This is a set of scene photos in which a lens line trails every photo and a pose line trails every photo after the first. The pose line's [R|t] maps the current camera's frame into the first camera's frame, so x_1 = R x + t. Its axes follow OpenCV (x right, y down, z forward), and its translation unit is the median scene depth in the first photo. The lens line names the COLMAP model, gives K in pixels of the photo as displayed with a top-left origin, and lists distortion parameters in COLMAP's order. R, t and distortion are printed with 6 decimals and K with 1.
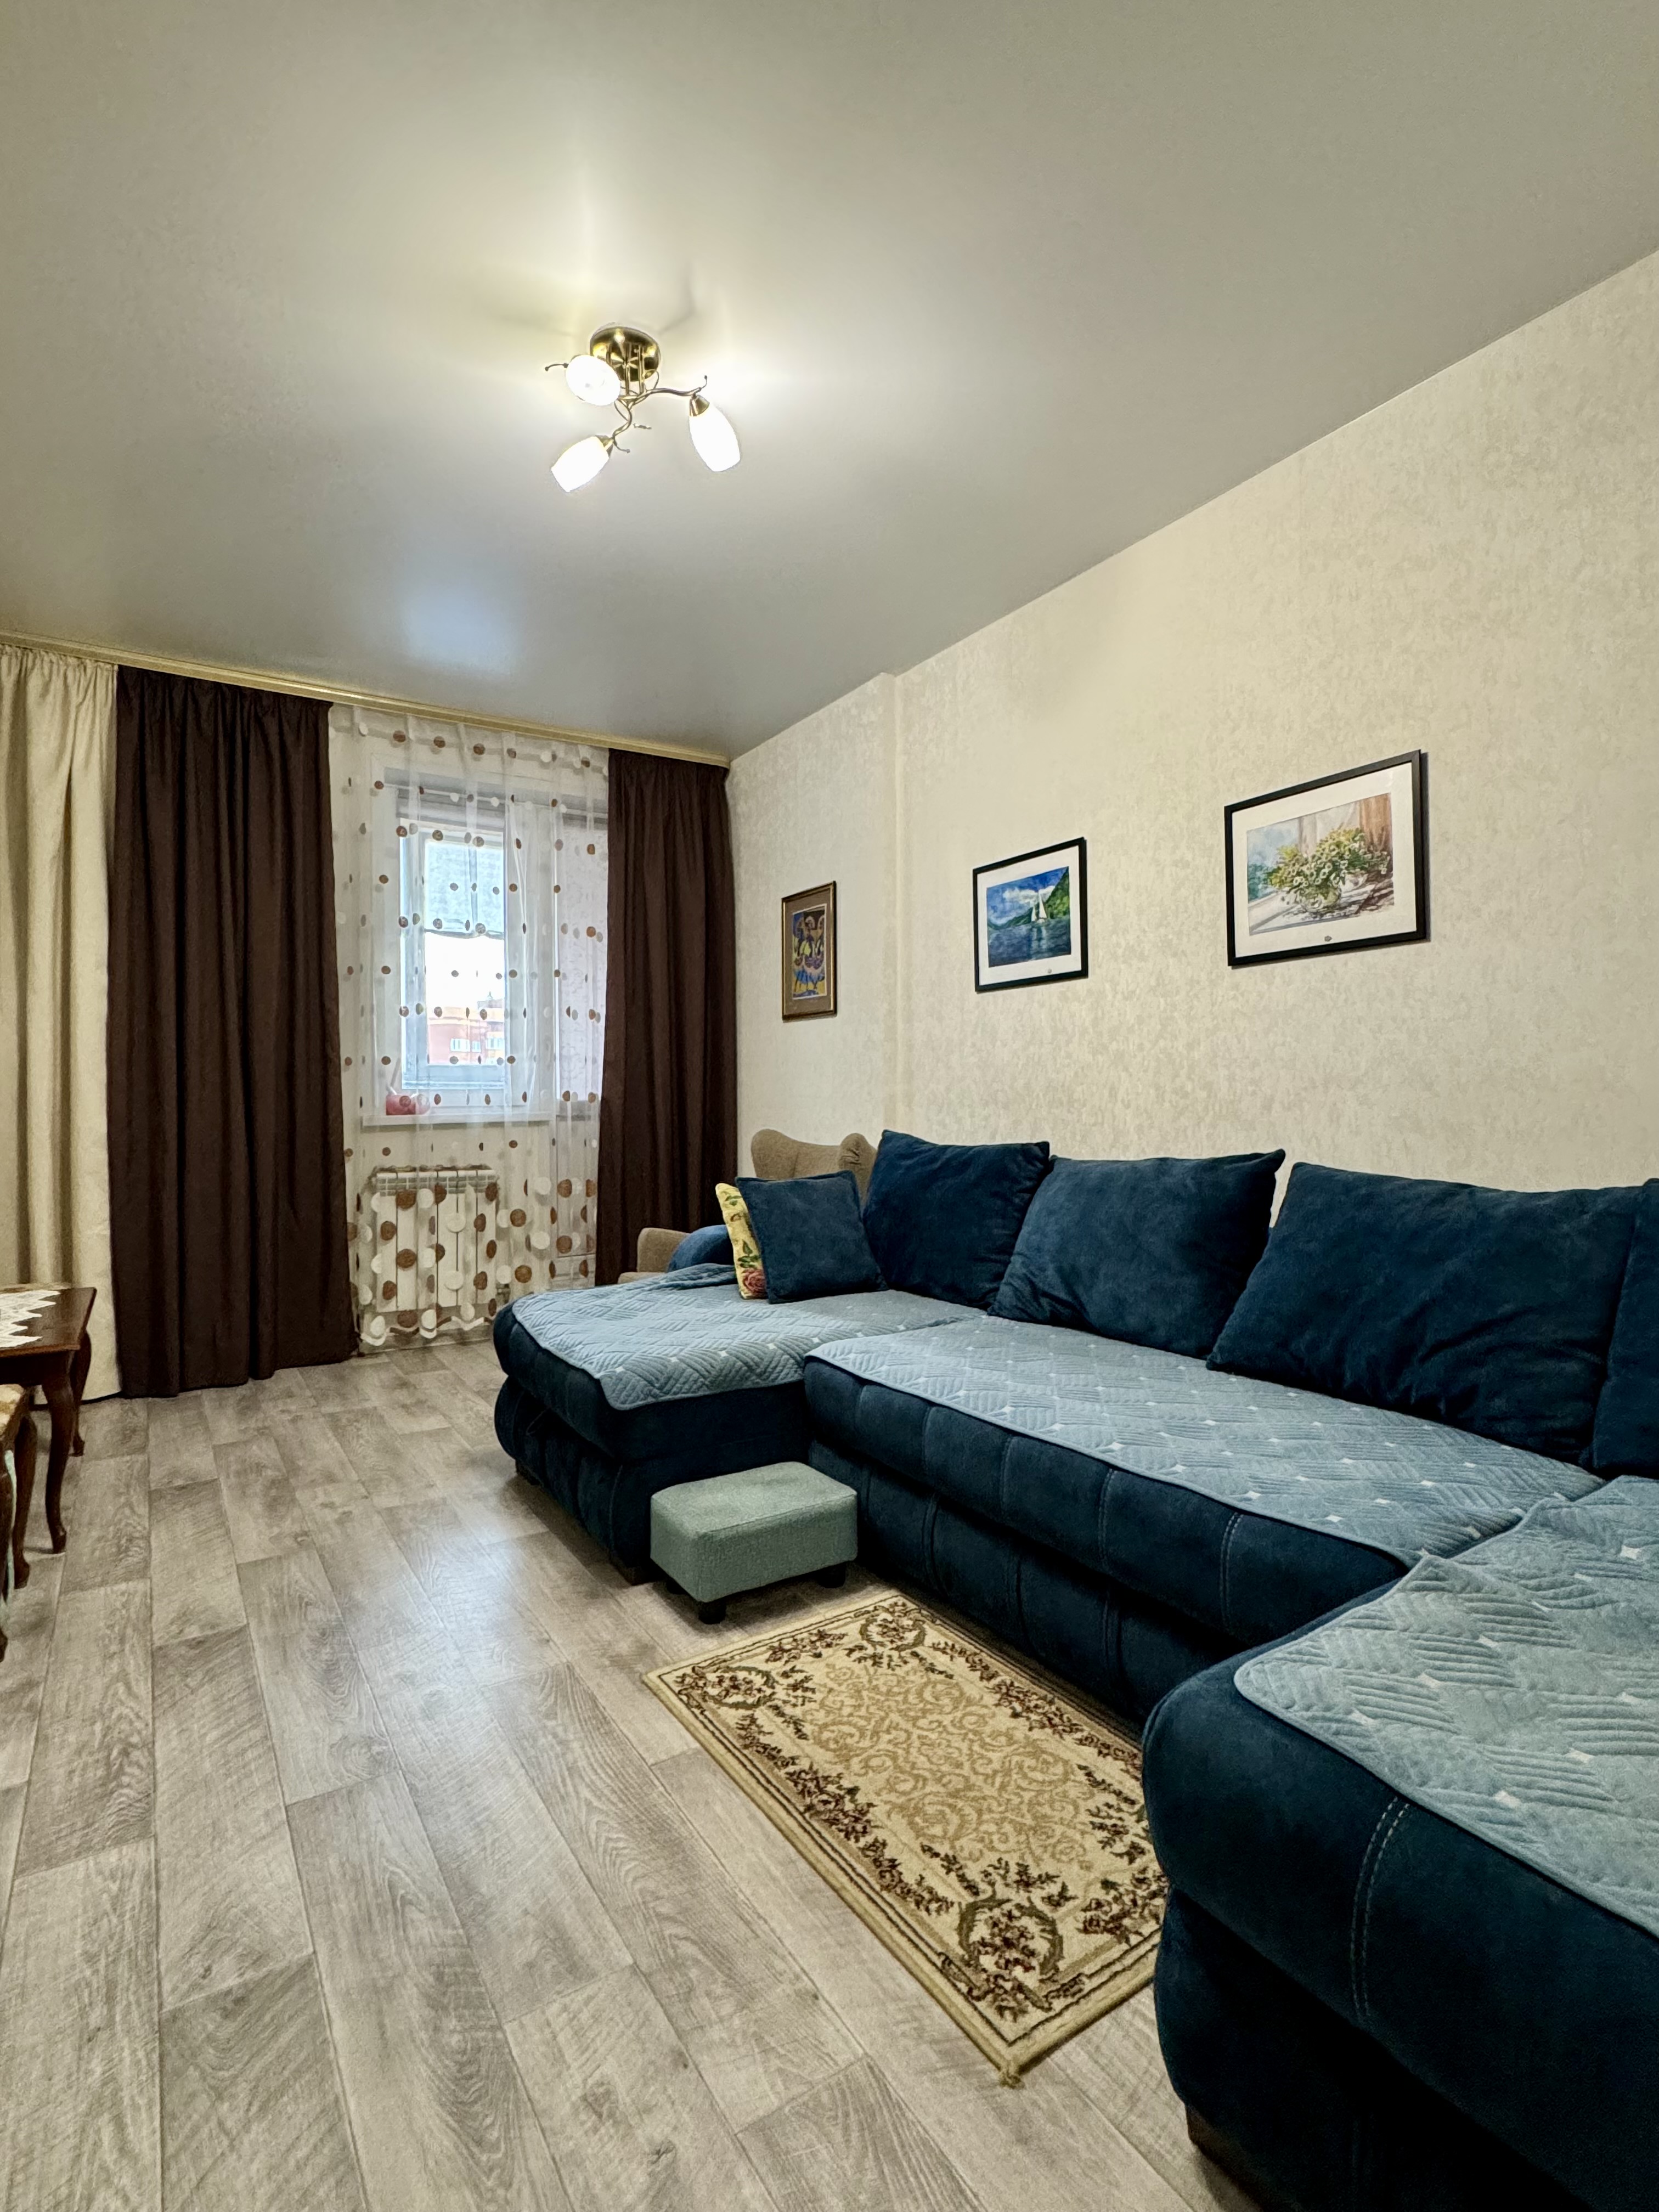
lens RADIAL K [[1065.2, 0, 829.5], [0, 1065.2, 1106.0], [0, 0, 1]] dist [-0.003863, -0.000380]
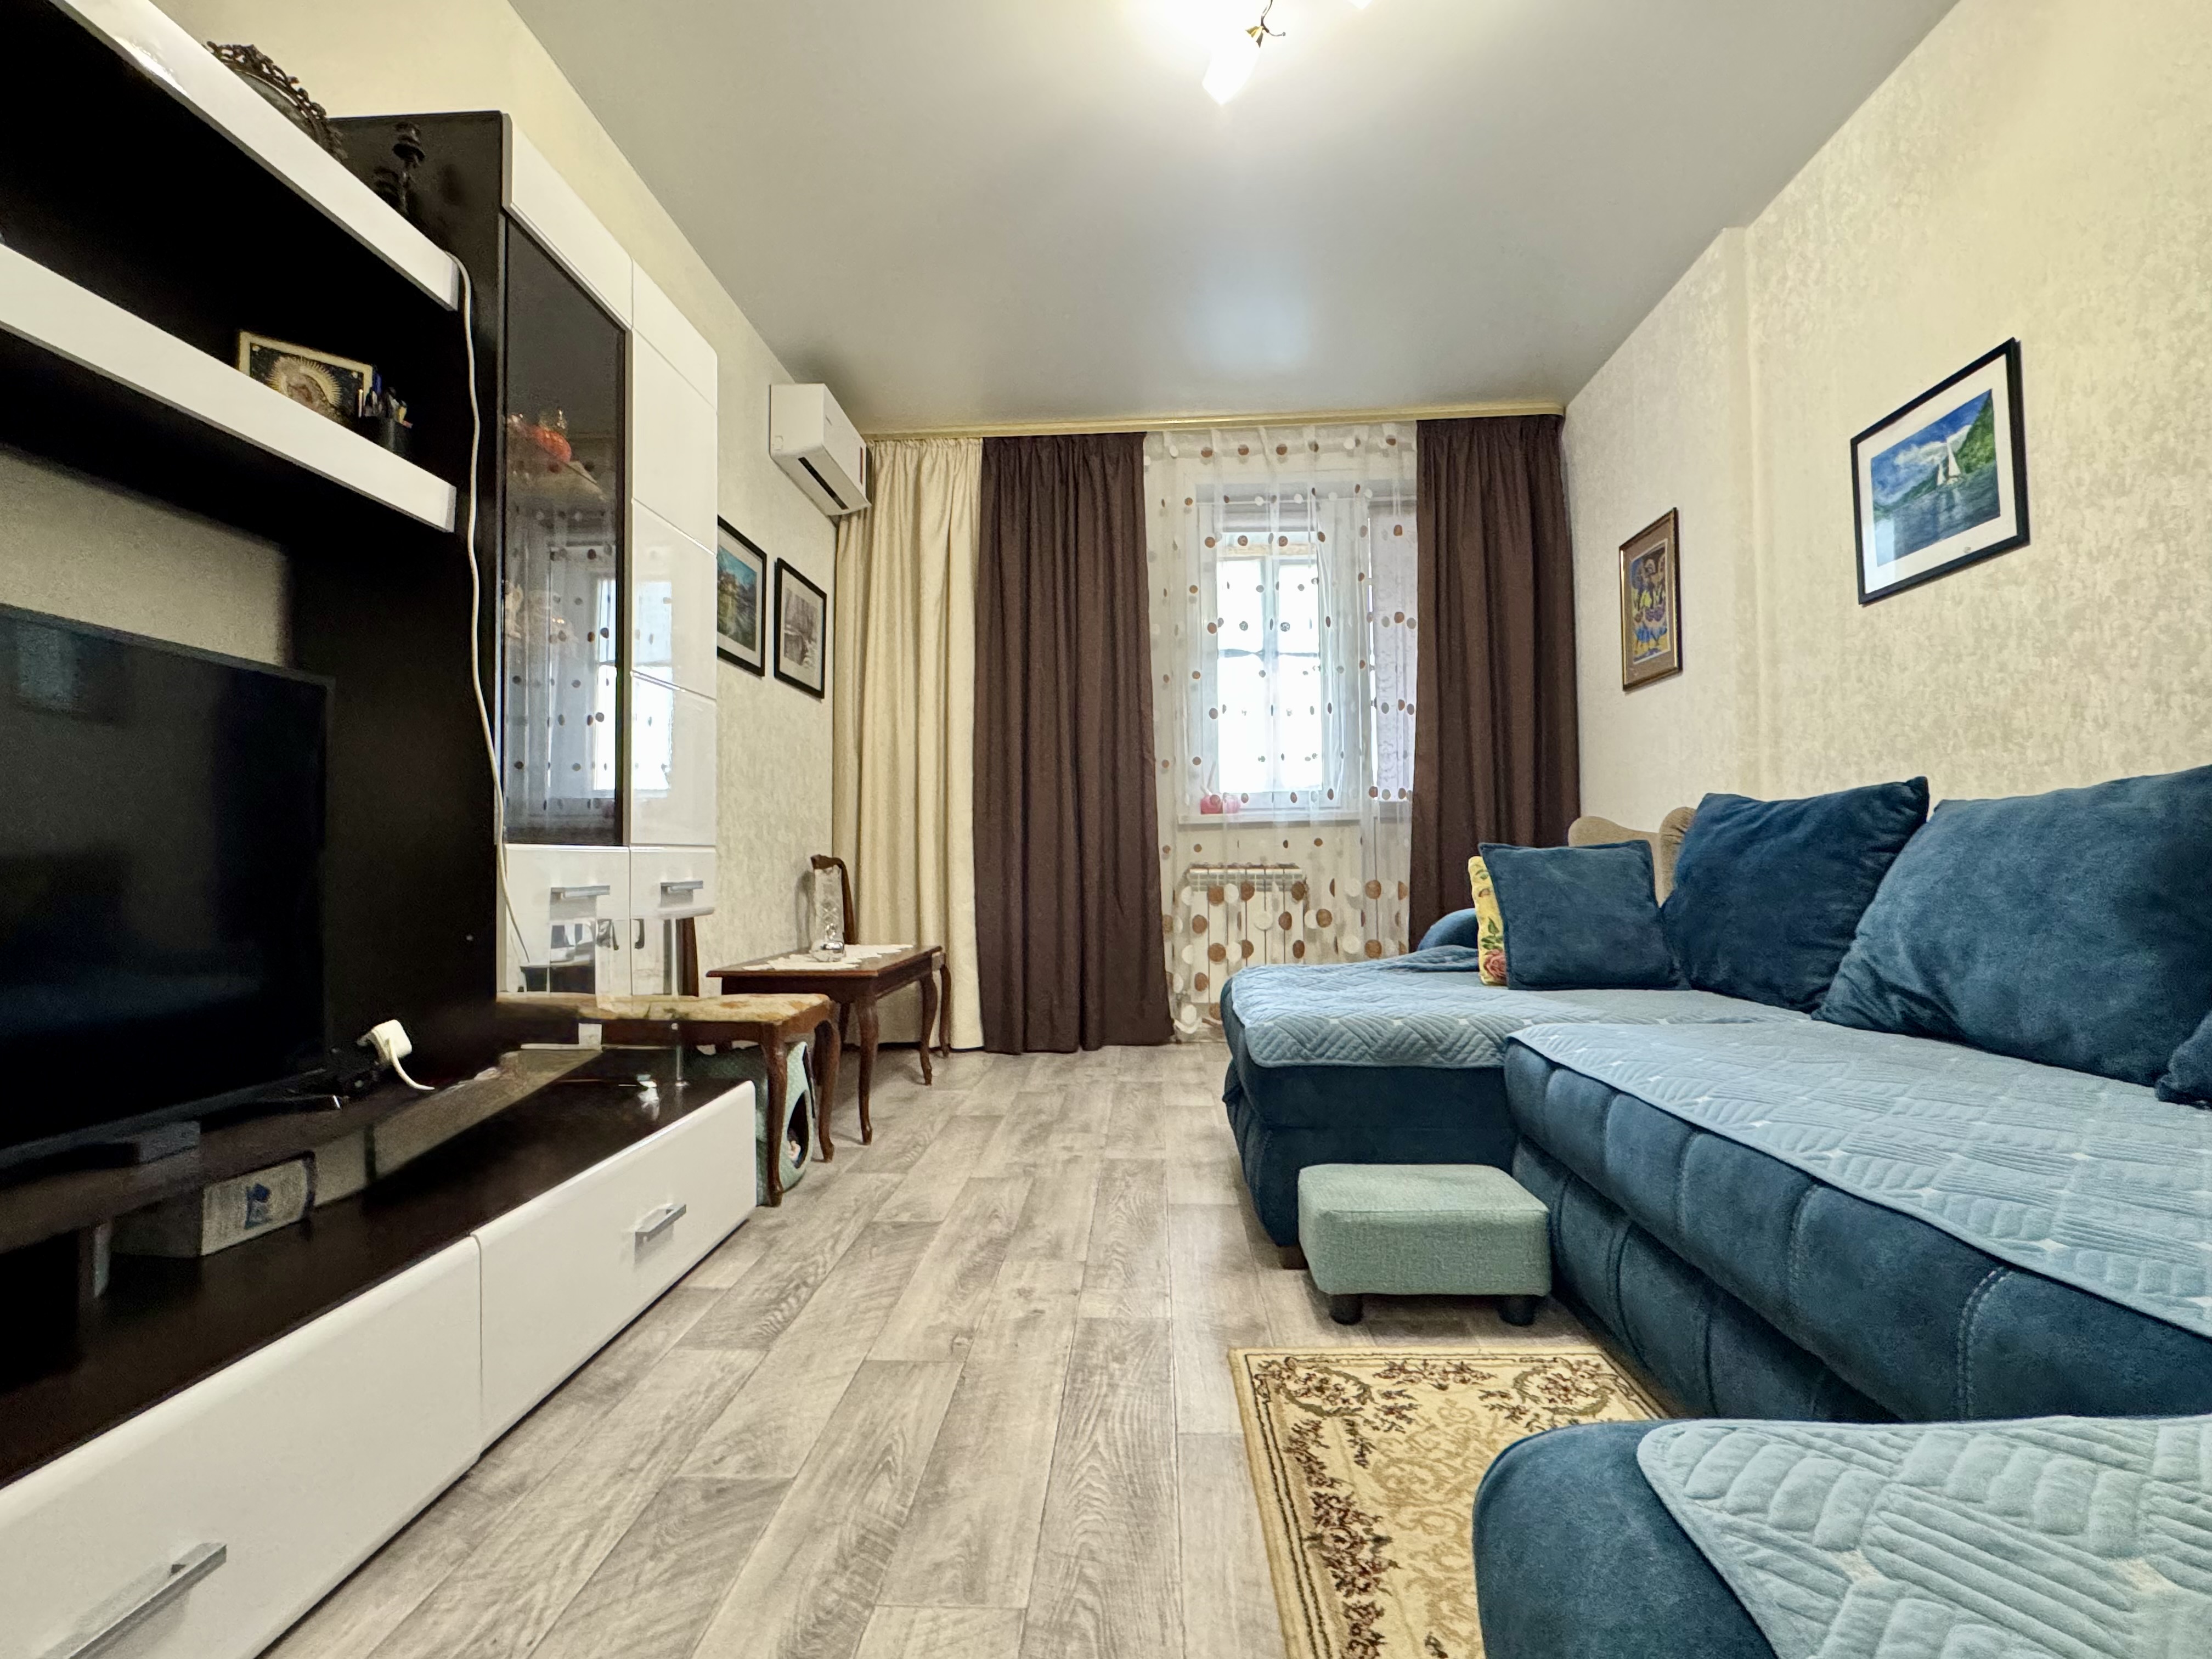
lens RADIAL K [[1065.2, 0, 1104.0], [0, 1065.2, 835.3], [0, 0, 1]] dist [-0.003863, -0.000380]
pose [[0.814999, -0.018488, -0.579168, 0.166679], [0.002257, 0.999585, -0.028733, 0.087379], [0.579458, 0.022110, 0.814702, 0.137758]]
